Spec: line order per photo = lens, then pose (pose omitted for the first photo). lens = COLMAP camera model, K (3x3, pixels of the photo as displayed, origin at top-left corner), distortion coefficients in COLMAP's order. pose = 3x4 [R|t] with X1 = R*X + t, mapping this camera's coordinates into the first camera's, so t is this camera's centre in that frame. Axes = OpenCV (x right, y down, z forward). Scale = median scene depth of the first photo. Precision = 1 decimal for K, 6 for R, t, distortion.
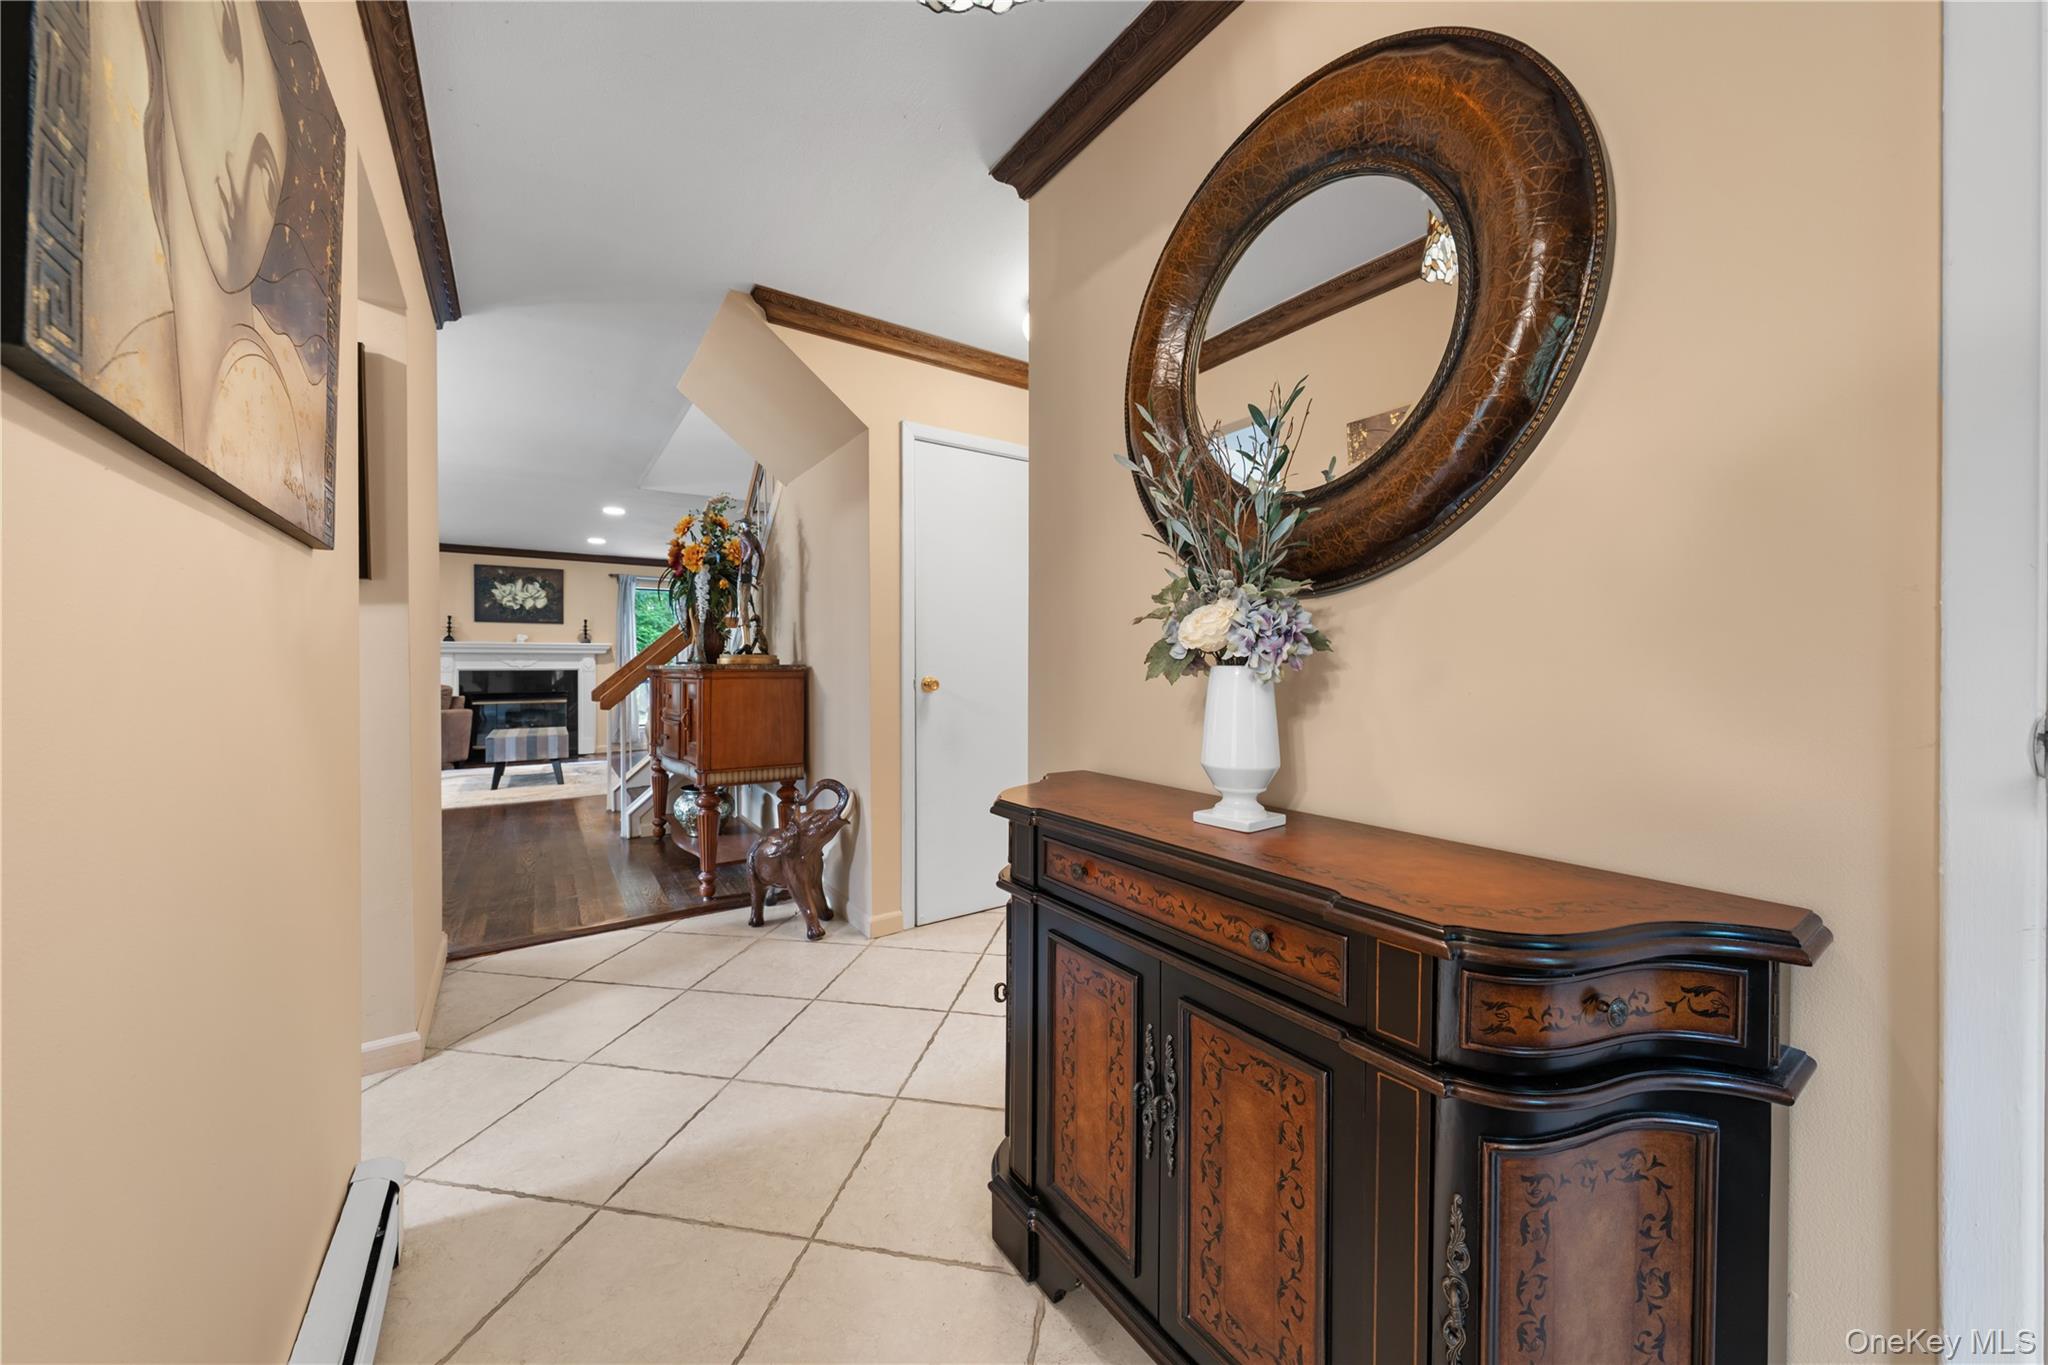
lens RADIAL K [[721.7, 0, 1013.6], [0, 721.7, 665.1], [0, 0, 1]] dist [-0.000094, -0.000175]
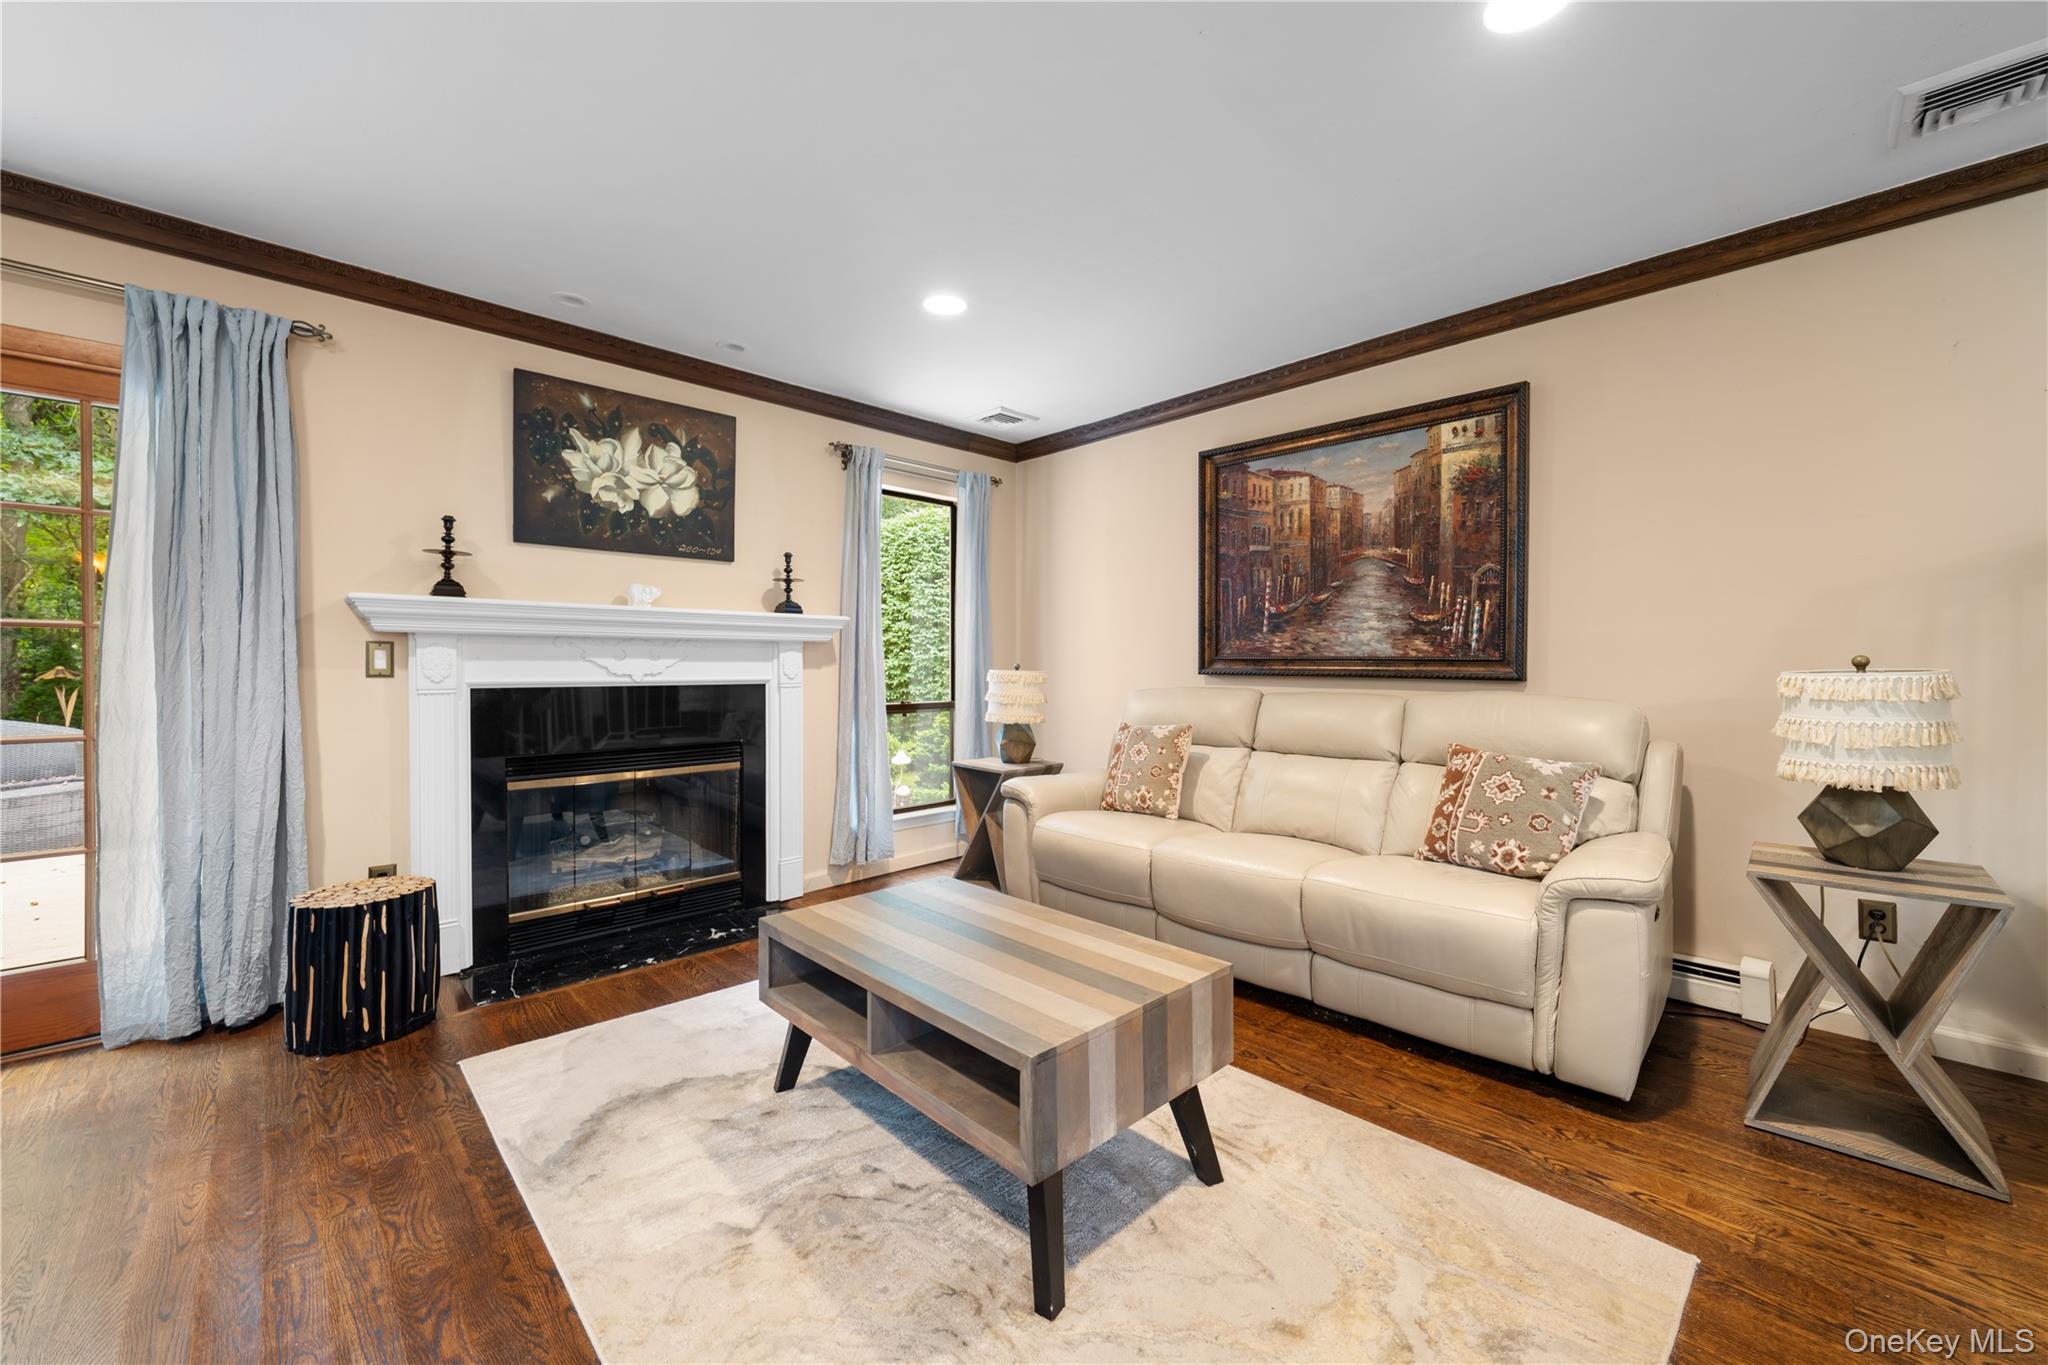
lens RADIAL K [[776.8, 0, 1025.1], [0, 776.8, 673.0], [0, 0, 1]] dist [-0.009156, 0.000402]
pose [[0.981841, -0.002302, 0.189694, -1.163686], [0.000611, 0.999960, 0.008973, -0.005361], [-0.189707, -0.008694, 0.981802, 1.206462]]
